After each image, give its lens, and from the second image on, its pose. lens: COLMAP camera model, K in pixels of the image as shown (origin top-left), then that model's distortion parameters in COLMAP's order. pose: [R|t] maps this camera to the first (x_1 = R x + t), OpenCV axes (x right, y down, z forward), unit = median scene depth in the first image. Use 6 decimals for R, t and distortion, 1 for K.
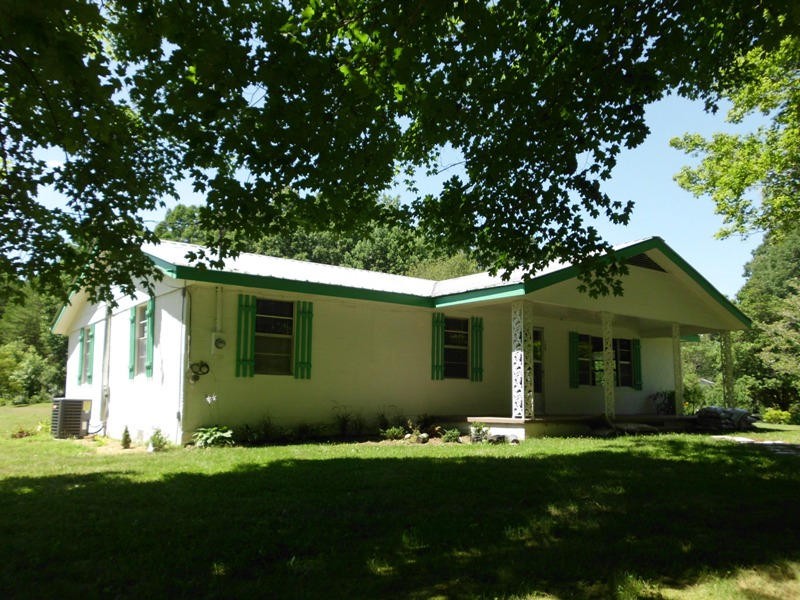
lens RADIAL K [[650.2, 0, 398.8], [0, 650.2, 302.3], [0, 0, 1]] dist [-0.004797, -0.000577]
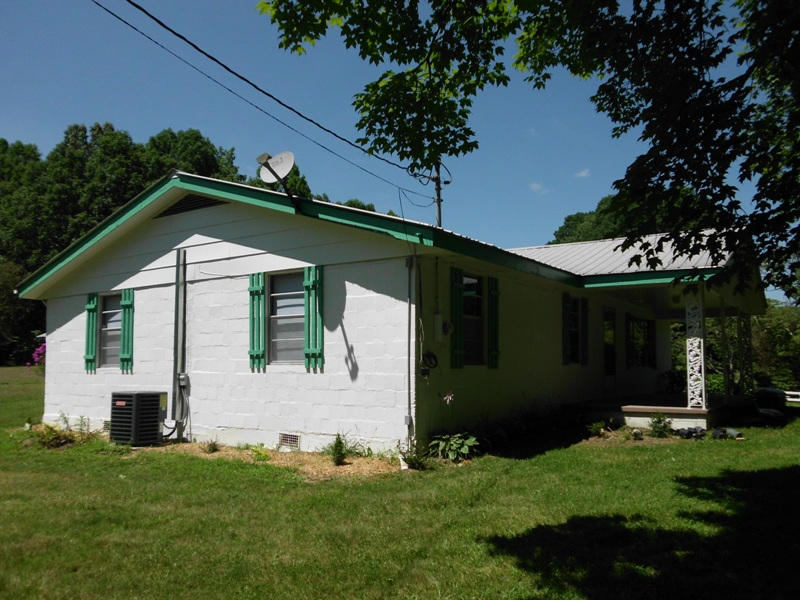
lens RADIAL K [[650.2, 0, 400.1], [0, 650.2, 300.0], [0, 0, 1]] dist [-0.004797, -0.000577]
pose [[0.948374, 0.027206, 0.315987, -0.533800], [-0.043758, 0.998010, 0.045405, -0.005090], [-0.314122, -0.056888, 0.947677, 0.236459]]
